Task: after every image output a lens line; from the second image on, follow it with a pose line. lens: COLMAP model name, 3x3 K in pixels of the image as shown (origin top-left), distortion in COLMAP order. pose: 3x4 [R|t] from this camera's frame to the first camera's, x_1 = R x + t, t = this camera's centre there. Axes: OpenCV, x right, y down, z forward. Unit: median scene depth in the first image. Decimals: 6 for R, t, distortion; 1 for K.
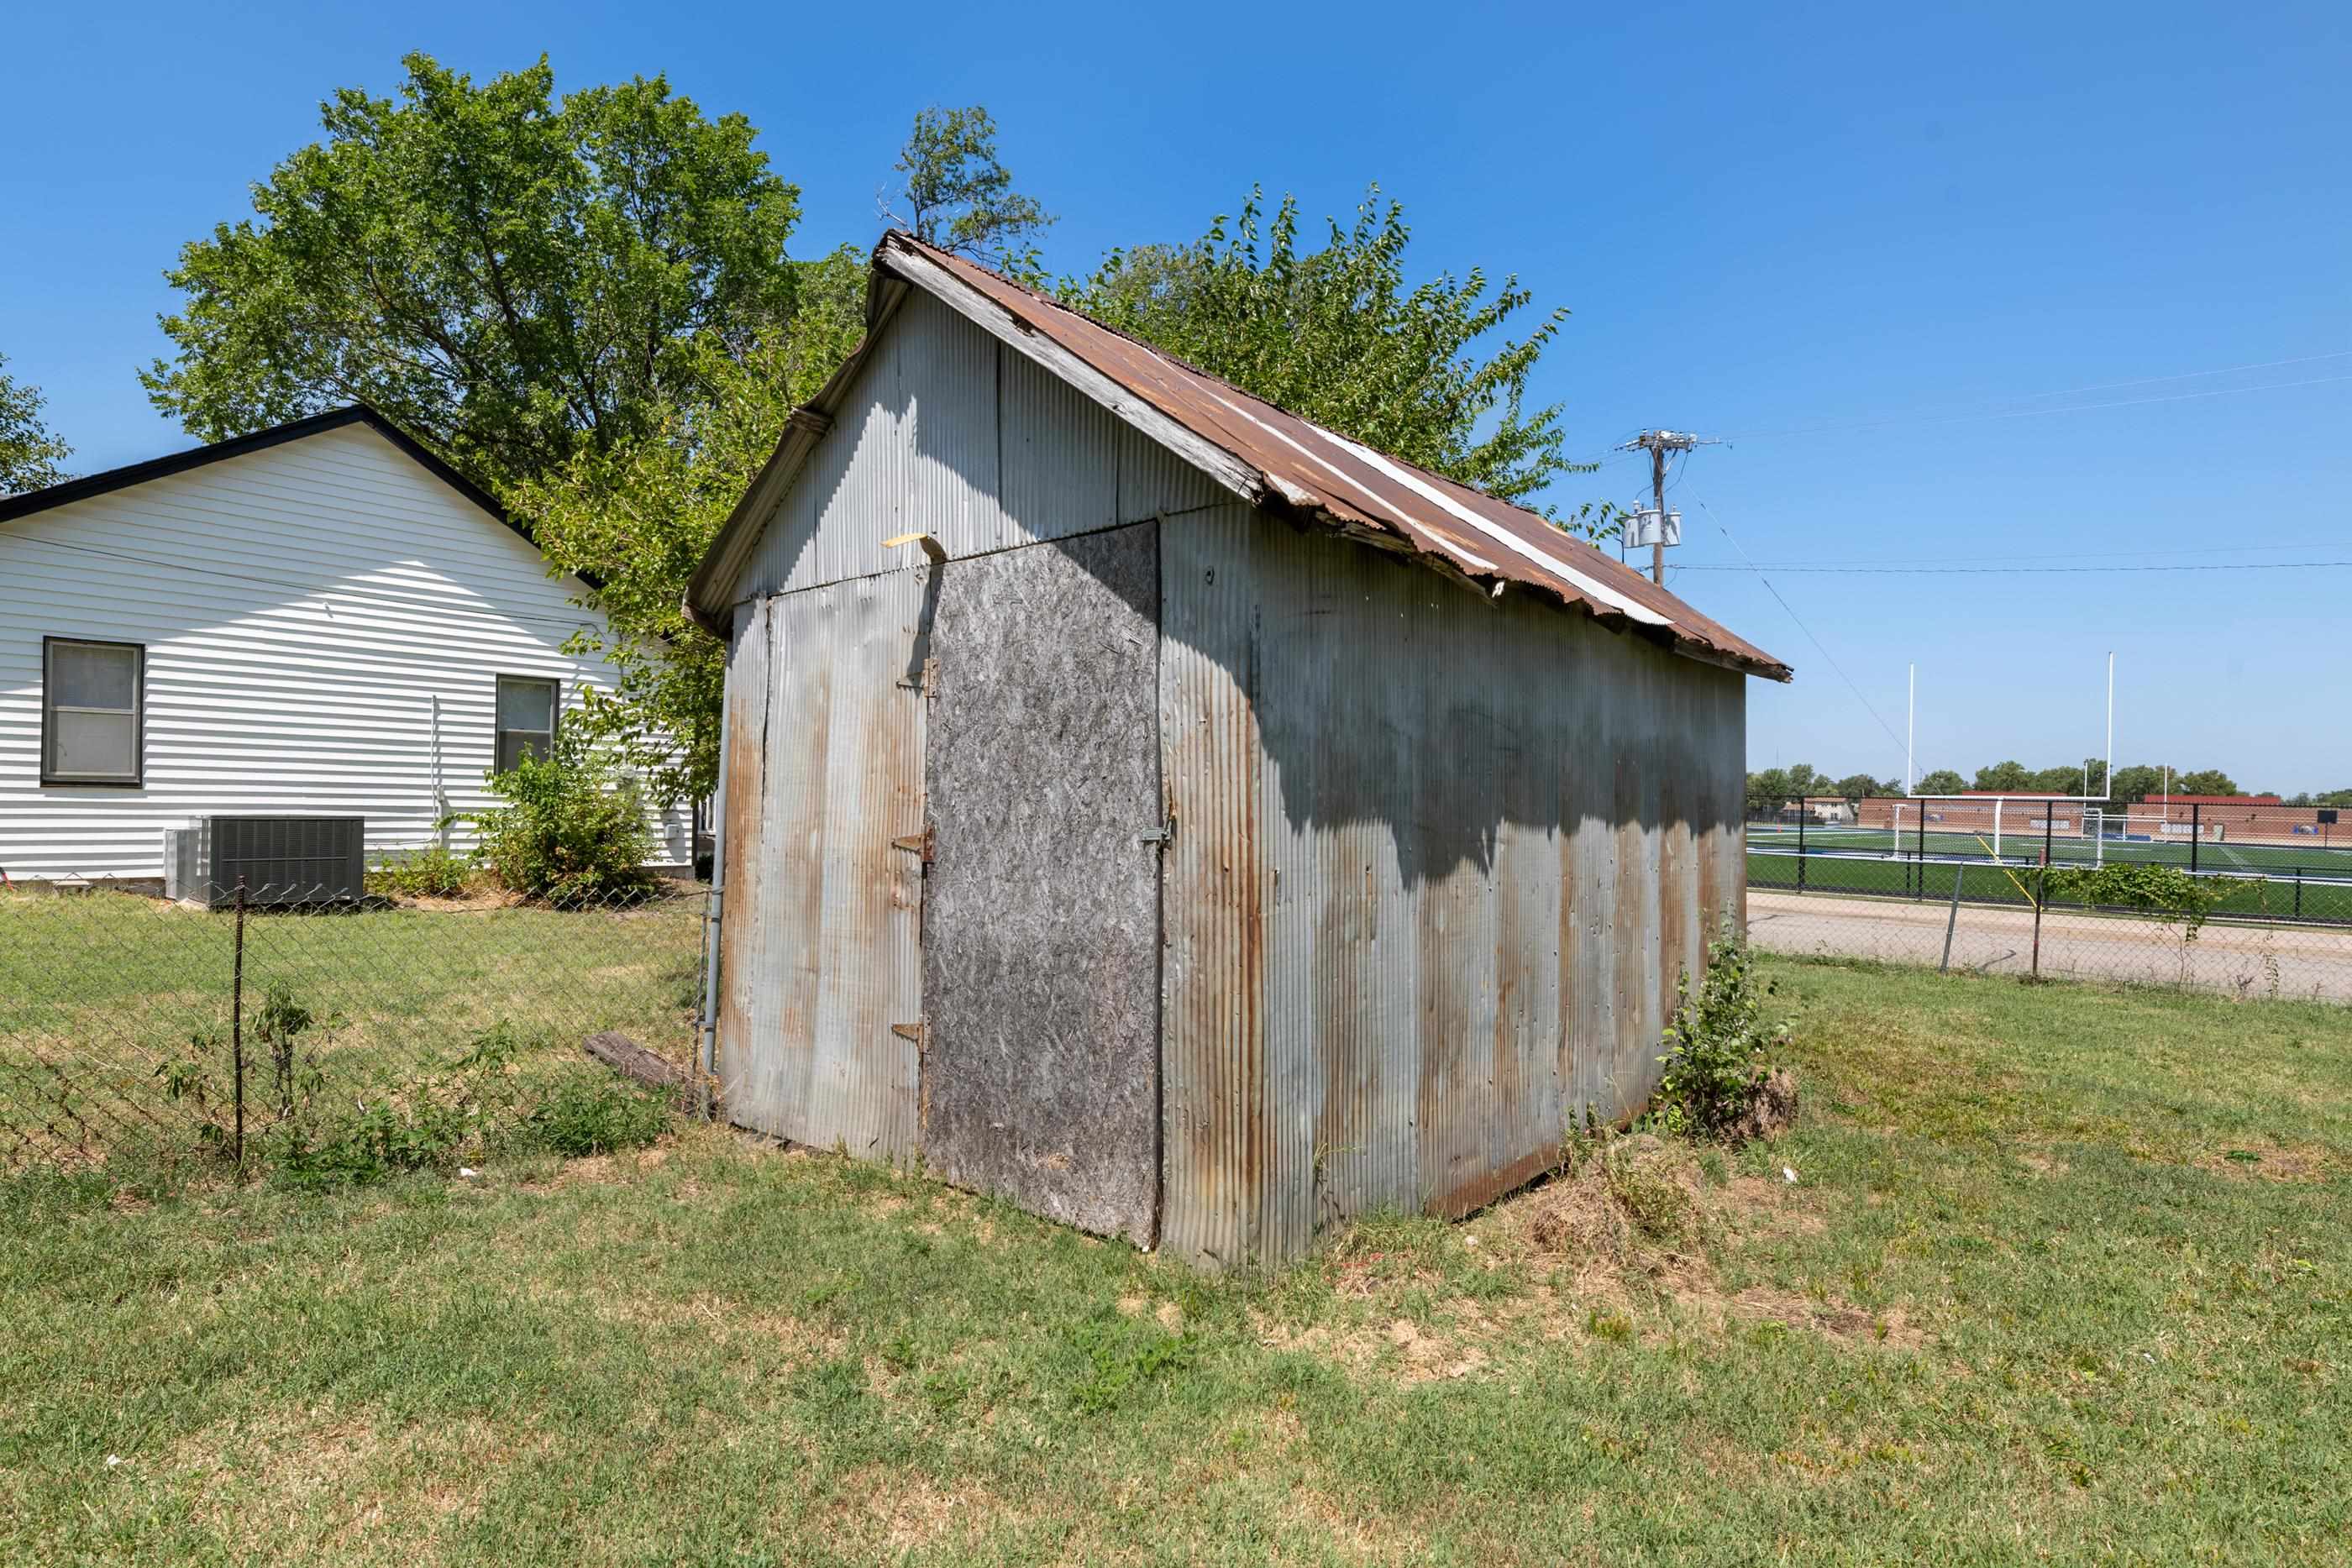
lens RADIAL K [[1107.8, 0, 1184.1], [0, 1107.8, 795.5], [0, 0, 1]] dist [-0.000665, -0.000117]
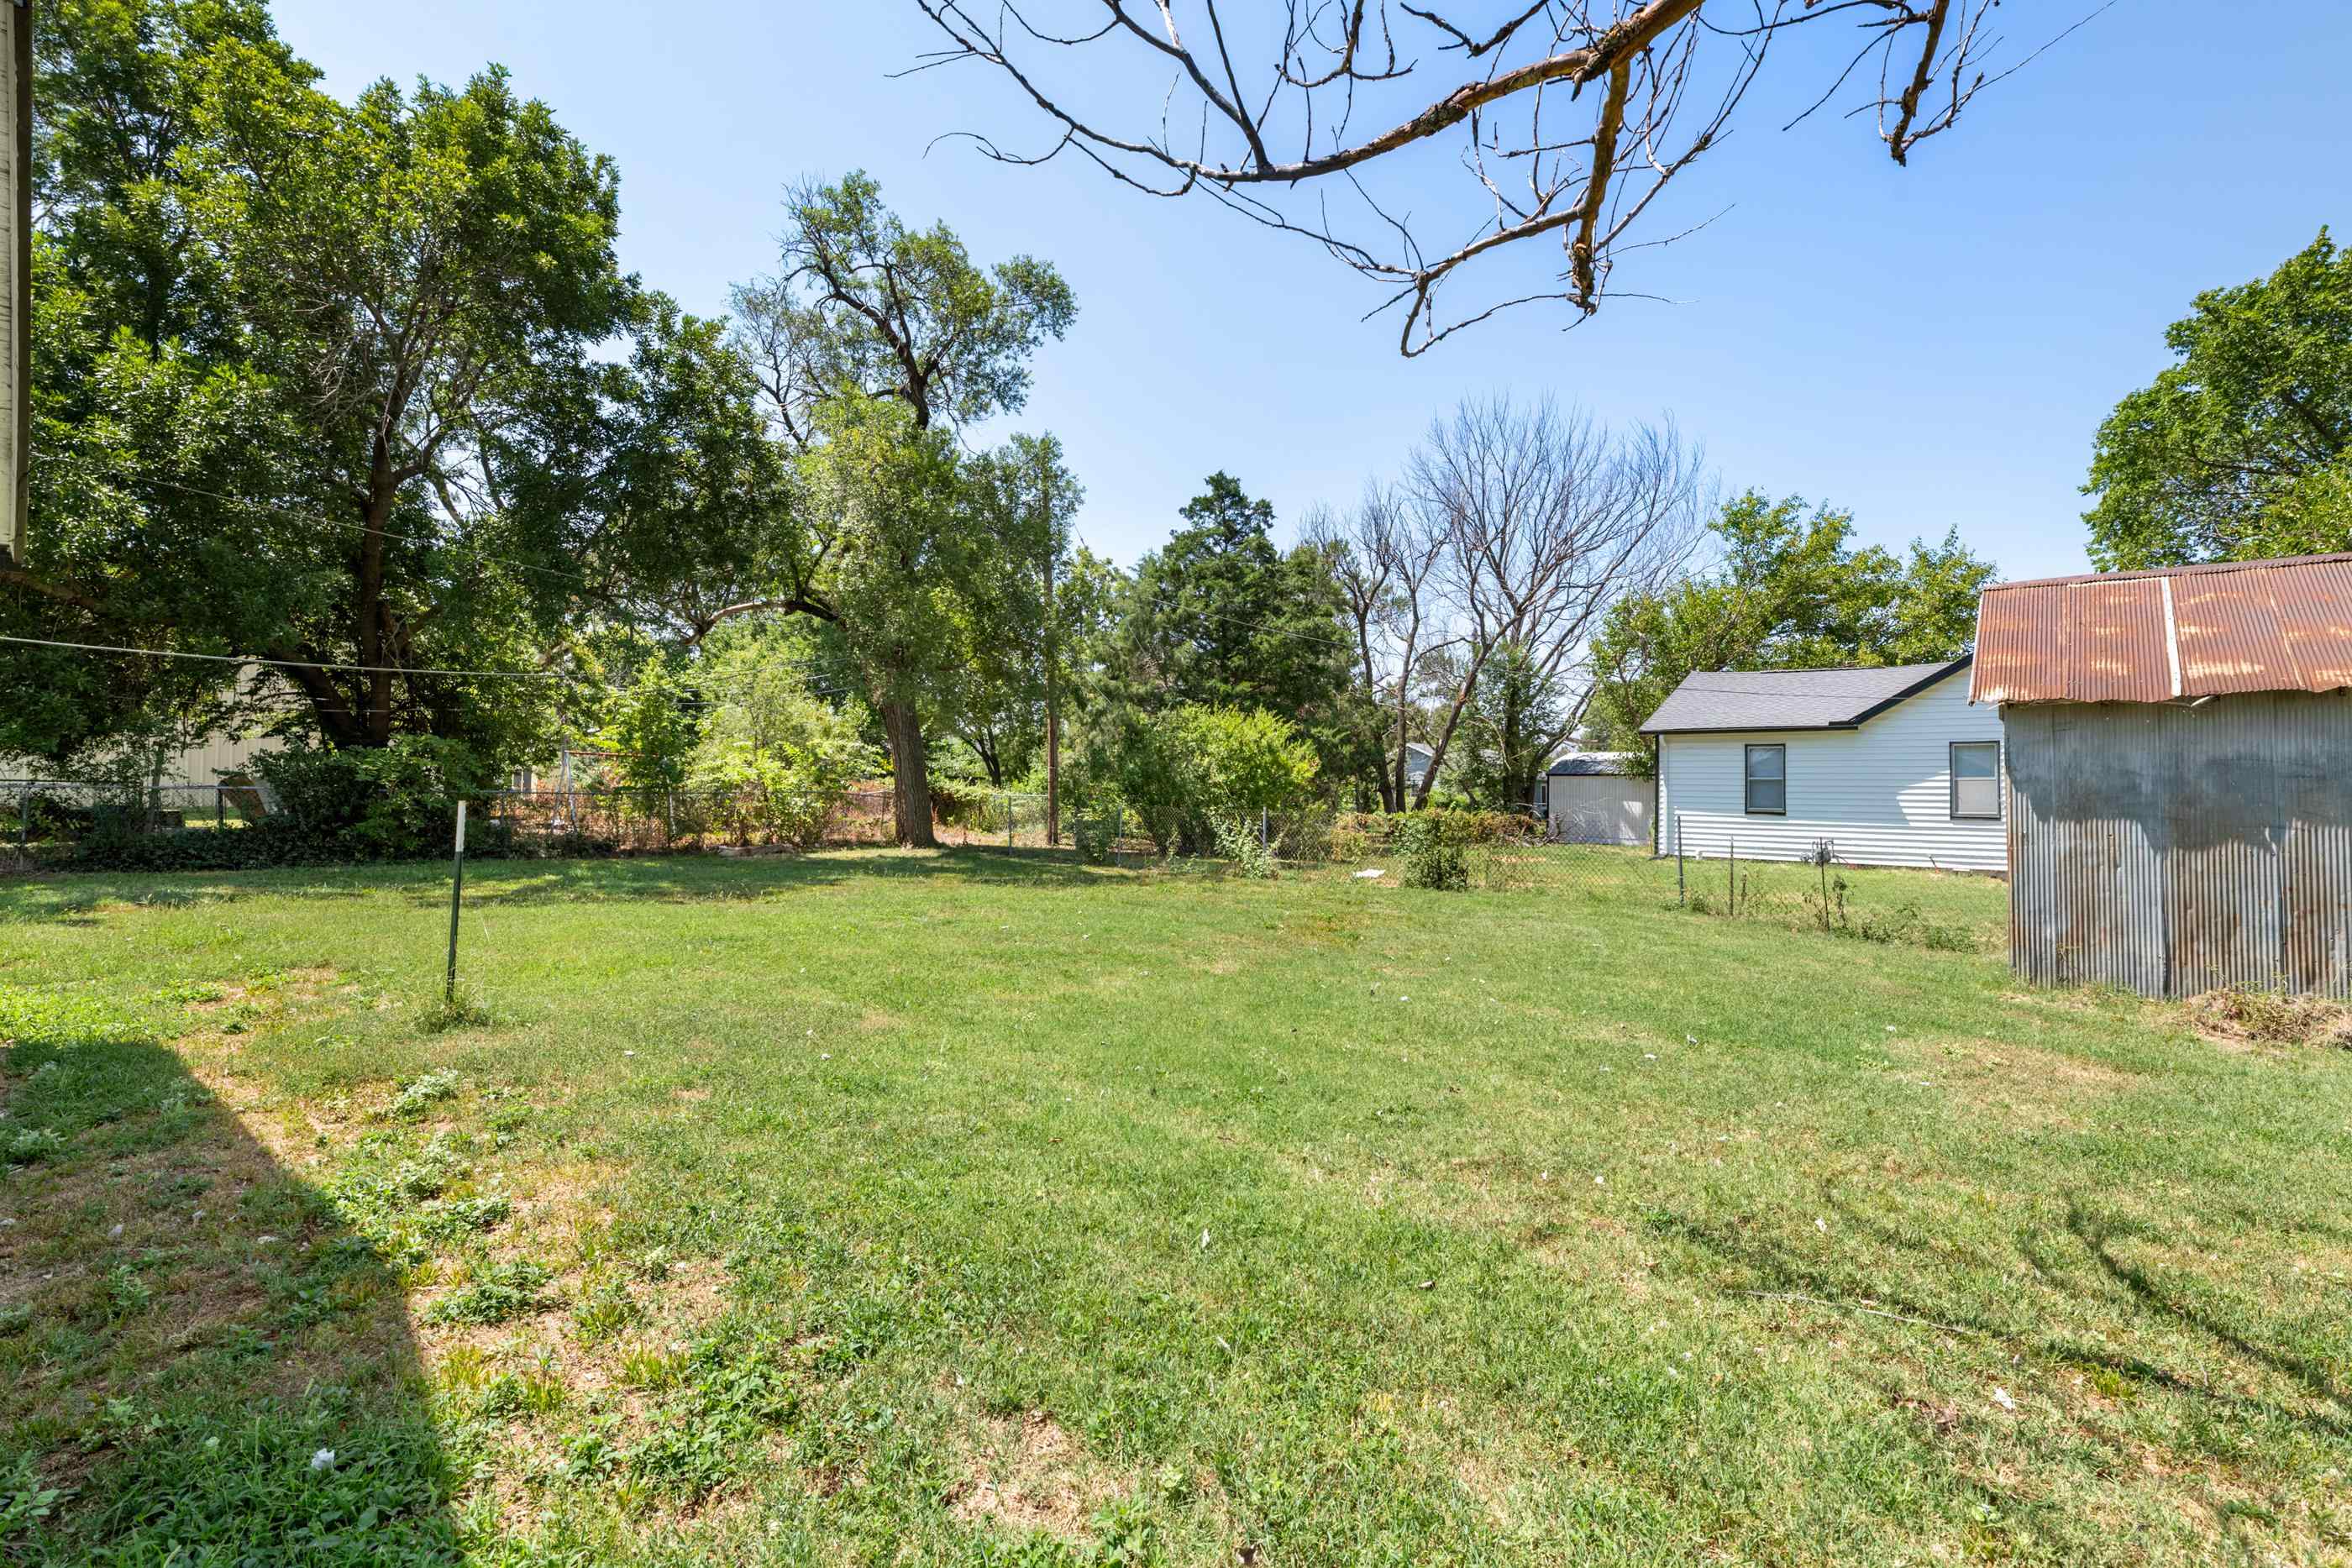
lens RADIAL K [[1075.1, 0, 1172.3], [0, 1075.1, 775.7], [0, 0, 1]] dist [0.001227, 0.000140]
pose [[-0.034295, -0.046931, -0.998309, 1.804145], [-0.016859, 0.998782, -0.046374, 0.052672], [0.999270, 0.015240, -0.035045, -0.602464]]
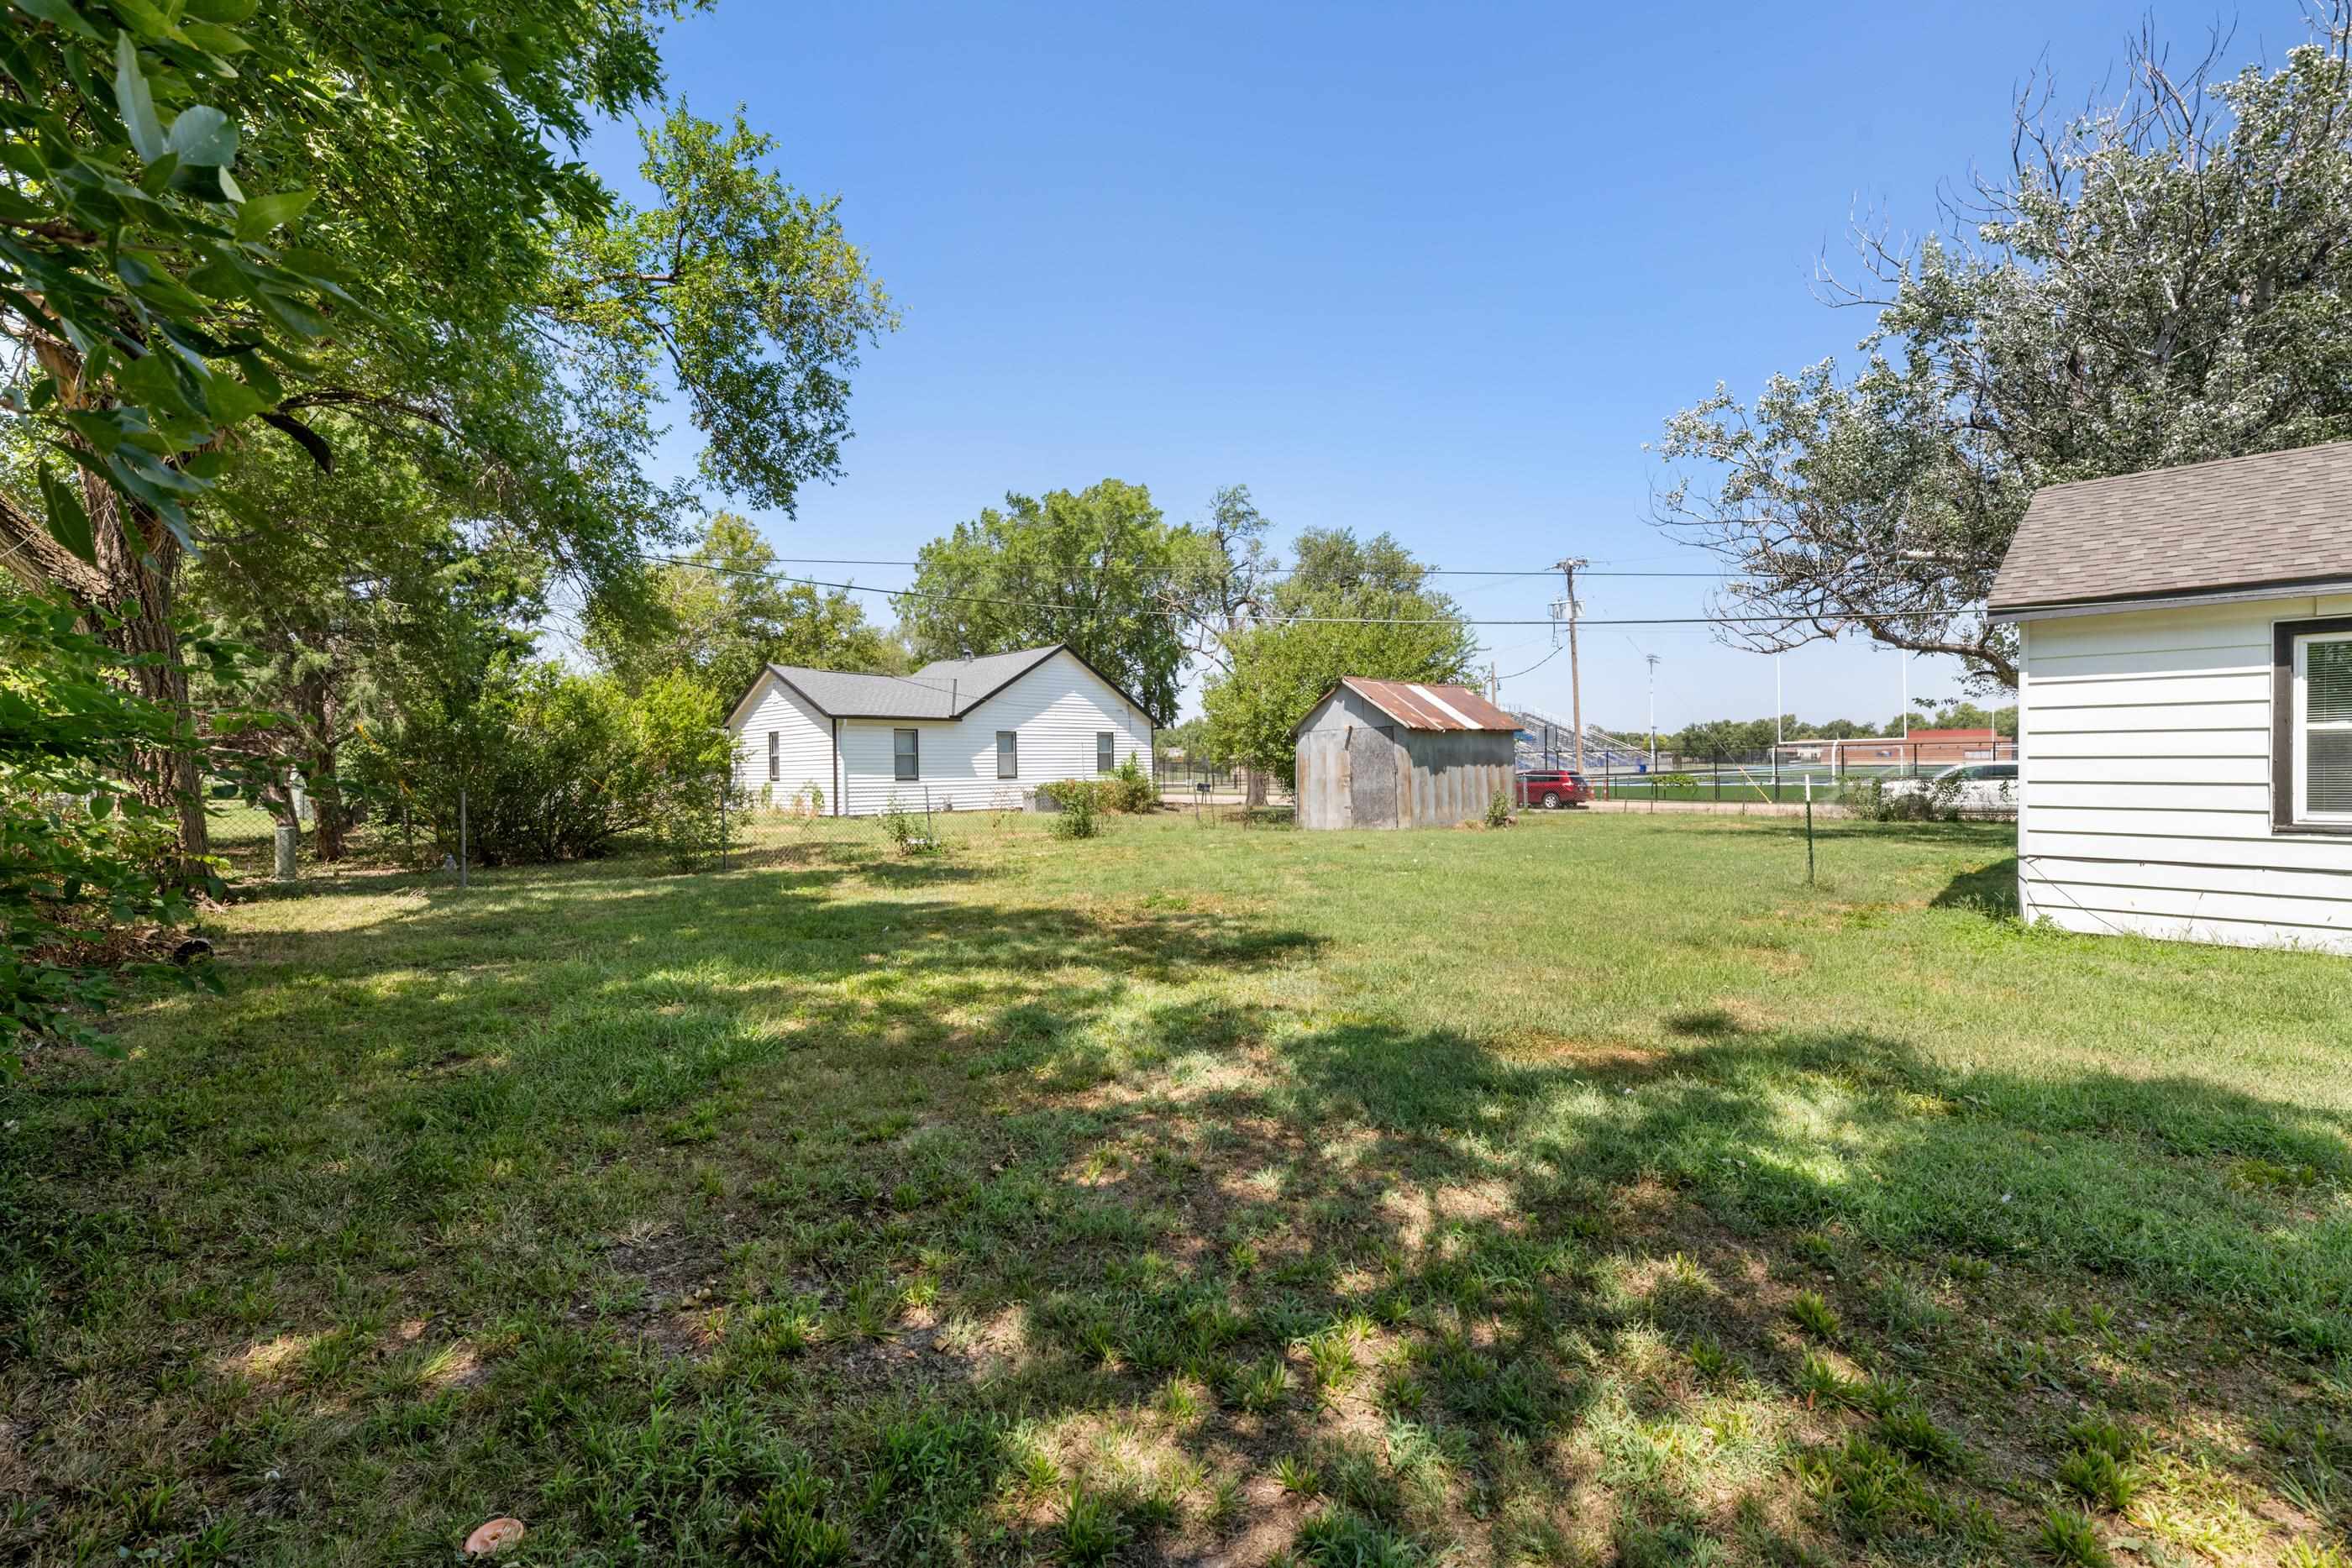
lens RADIAL K [[986.7, 0, 1169.3], [0, 986.7, 784.0], [0, 0, 1]] dist [-0.002213, -0.000675]
pose [[0.995846, -0.044197, -0.079602, -0.713566], [0.045680, 0.998813, 0.016900, -0.042141], [0.078761, -0.020466, 0.996683, -4.012230]]
